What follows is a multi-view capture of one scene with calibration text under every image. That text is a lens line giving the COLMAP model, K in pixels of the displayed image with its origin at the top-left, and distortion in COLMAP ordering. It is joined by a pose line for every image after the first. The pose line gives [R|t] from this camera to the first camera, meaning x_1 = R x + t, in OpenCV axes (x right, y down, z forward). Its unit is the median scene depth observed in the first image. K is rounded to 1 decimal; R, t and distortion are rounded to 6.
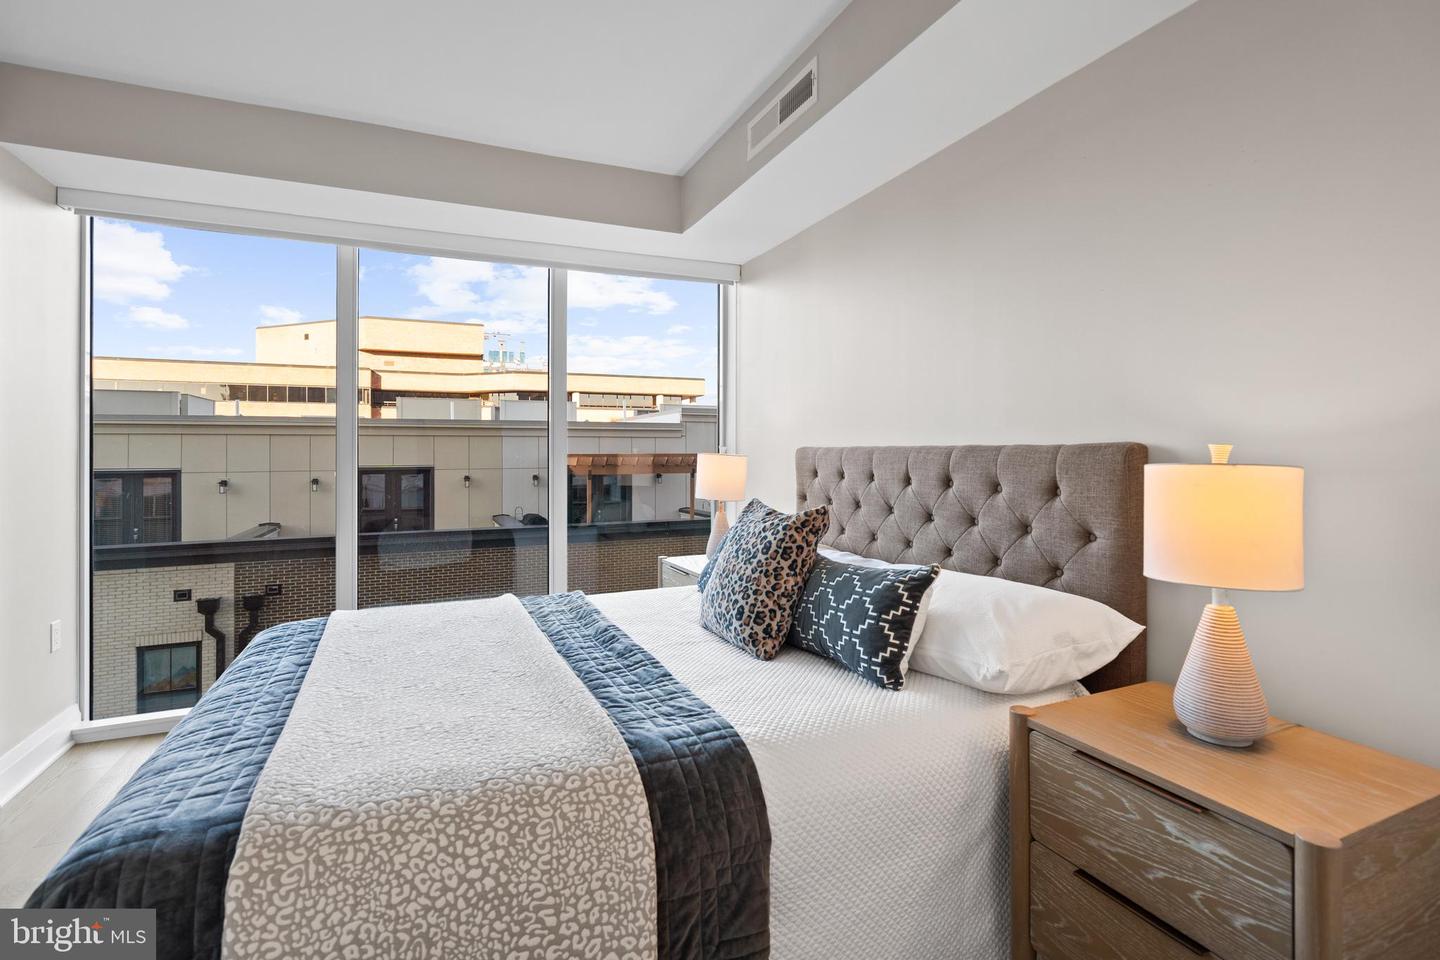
lens RADIAL K [[676.2, 0, 722.1], [0, 676.2, 449.3], [0, 0, 1]] dist [-0.001617, 0.000523]
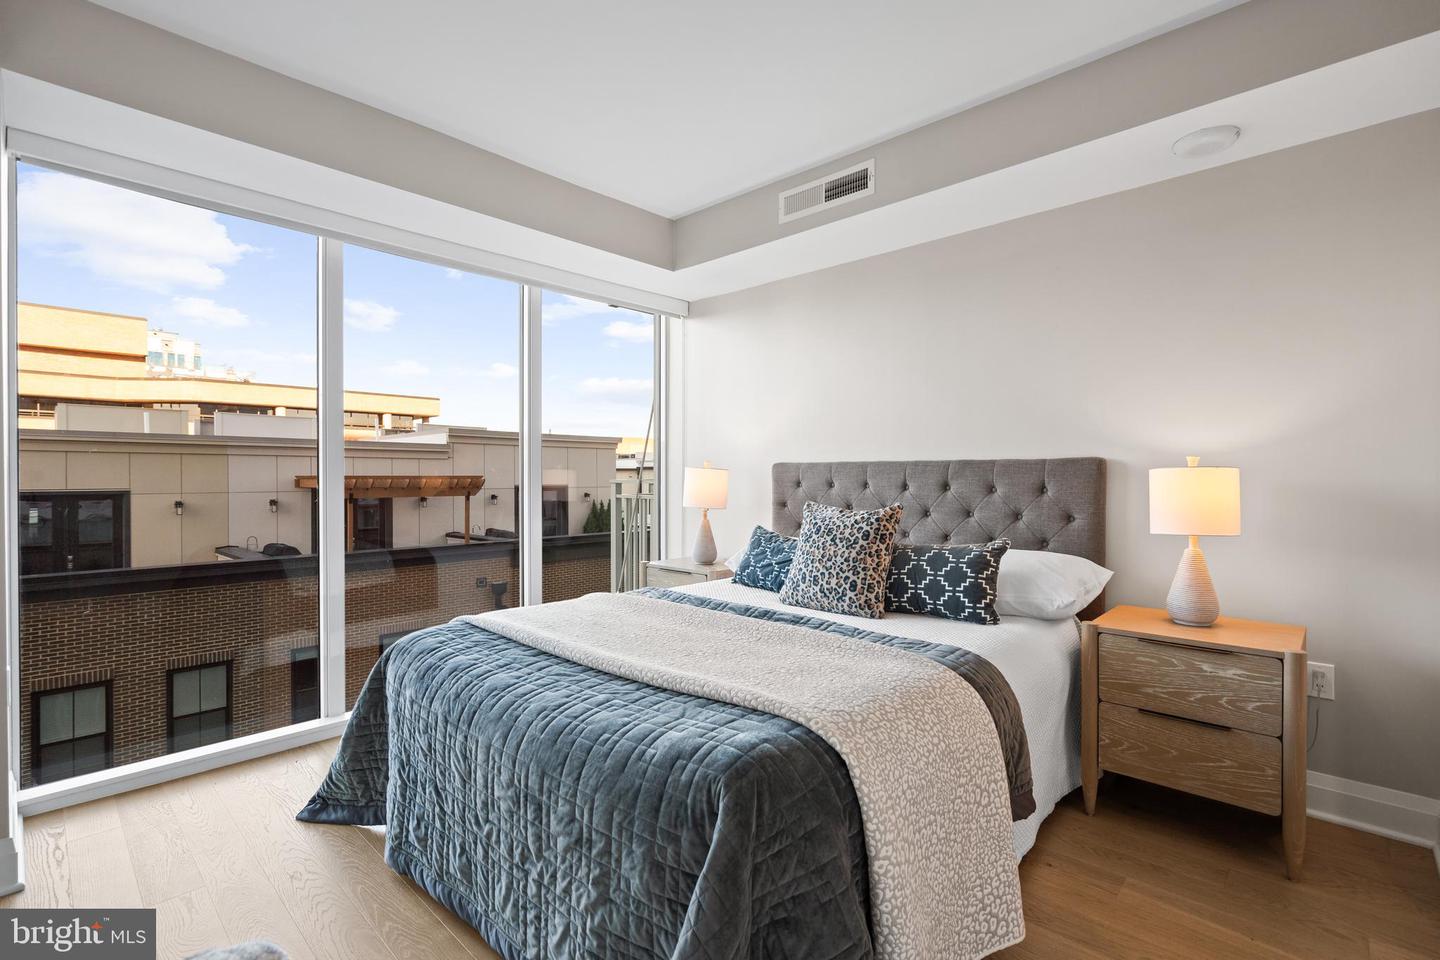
lens RADIAL K [[657.9, 0, 717.2], [0, 657.9, 480.5], [0, 0, 1]] dist [-0.000137, 0.000281]
pose [[0.923476, -0.000032, 0.383655, -0.816748], [-0.003808, 0.999950, 0.009248, 0.034101], [-0.383636, -0.010001, 0.923430, -0.075411]]
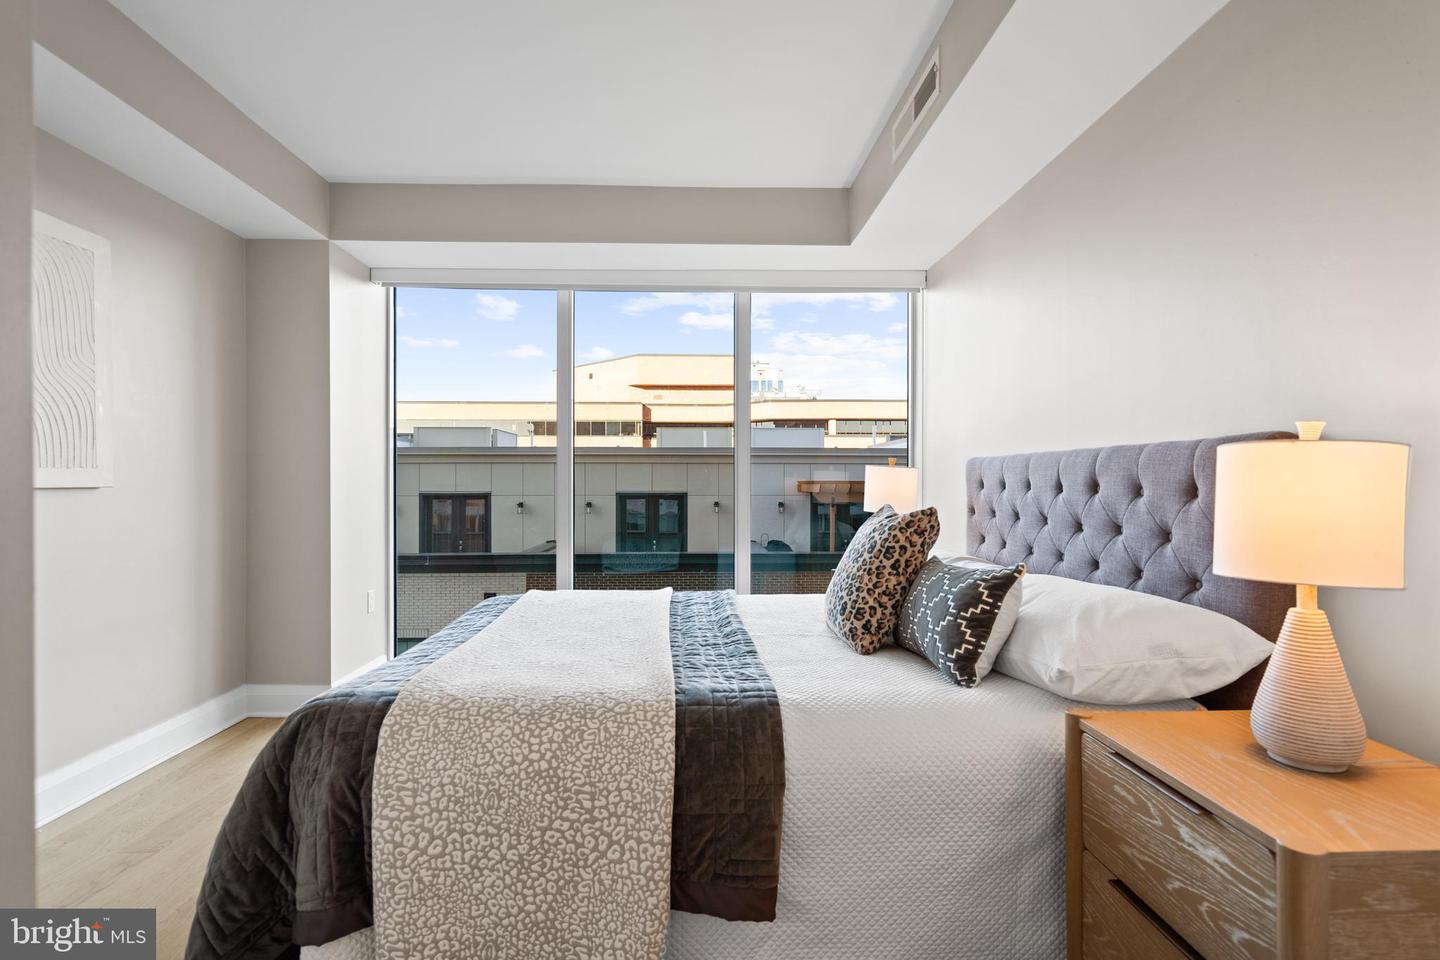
lens RADIAL K [[708.5, 0, 714.2], [0, 708.5, 481.4], [0, 0, 1]] dist [0.002173, 0.000395]
pose [[0.927282, 0.002287, -0.374358, 0.290619], [-0.001096, 0.999994, 0.003395, 0.051225], [0.374363, -0.002738, 0.927278, -0.094004]]
